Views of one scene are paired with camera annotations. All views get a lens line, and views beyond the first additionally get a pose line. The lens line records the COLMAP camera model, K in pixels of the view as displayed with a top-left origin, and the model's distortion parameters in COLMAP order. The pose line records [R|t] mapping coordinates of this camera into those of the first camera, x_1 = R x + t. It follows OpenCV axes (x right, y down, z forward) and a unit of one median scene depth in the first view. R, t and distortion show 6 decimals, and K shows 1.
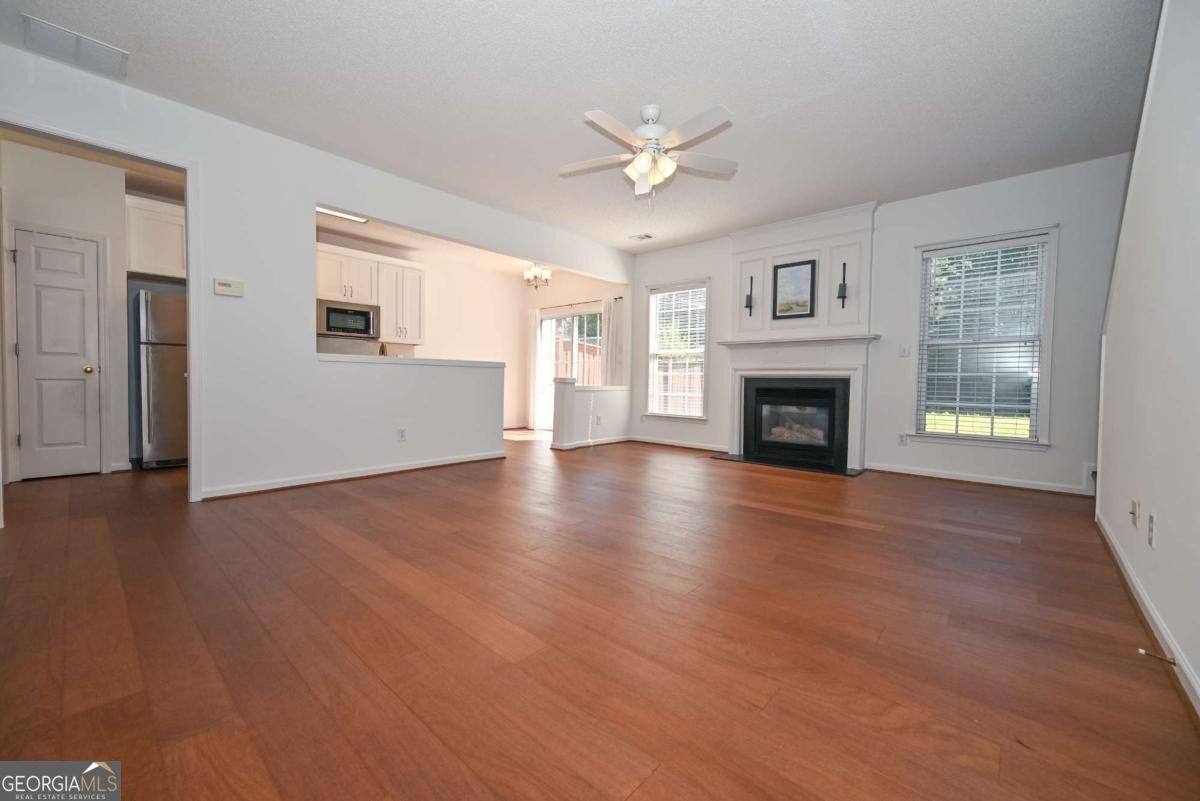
lens RADIAL K [[473.8, 0, 595.1], [0, 473.8, 400.3], [0, 0, 1]] dist [0.002212, 0.000046]
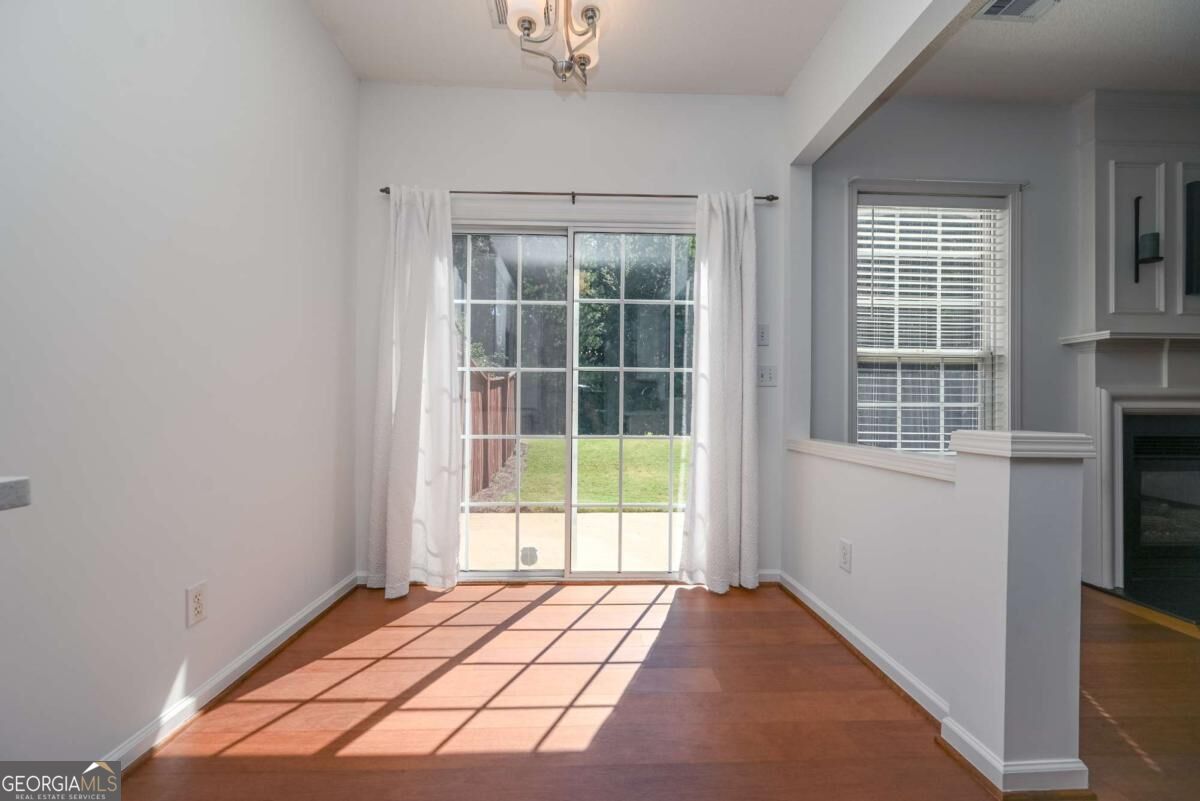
lens RADIAL K [[473.8, 0, 595.1], [0, 473.8, 400.3], [0, 0, 1]] dist [0.002212, 0.000046]
pose [[0.713600, -0.009045, 0.700495, -0.368089], [0.032704, 0.999257, -0.020414, -0.068735], [-0.699790, 0.037476, 0.713365, 1.023422]]
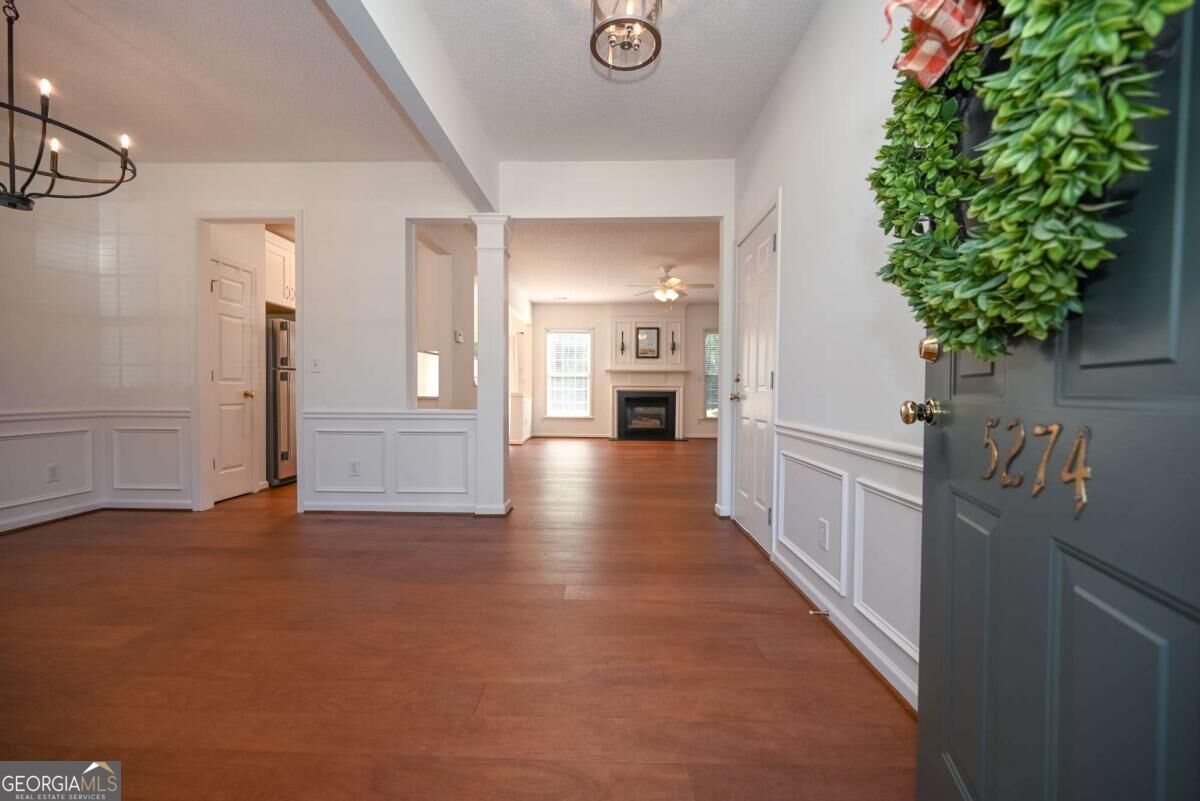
lens RADIAL K [[473.8, 0, 595.1], [0, 473.8, 400.3], [0, 0, 1]] dist [0.002212, 0.000046]
pose [[0.759410, -0.025792, 0.650101, -0.831671], [0.032616, 0.999467, 0.001552, -0.021248], [-0.649794, 0.020025, 0.759846, -0.212273]]
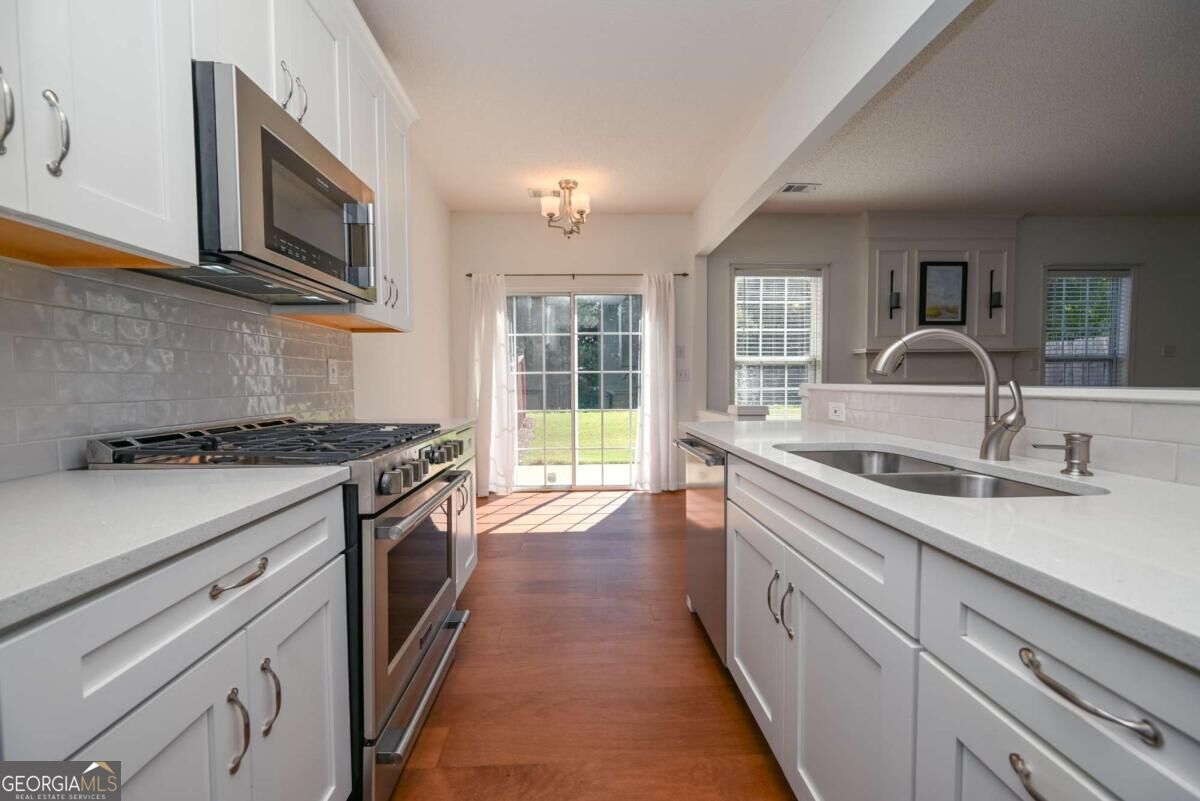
lens RADIAL K [[466.9, 0, 592.6], [0, 466.9, 393.3], [0, 0, 1]] dist [0.001143, 0.000145]
pose [[0.713046, -0.045575, 0.699634, -0.602659], [0.047696, 0.998726, 0.016447, -0.084902], [-0.699493, 0.021643, 0.714312, 0.771521]]
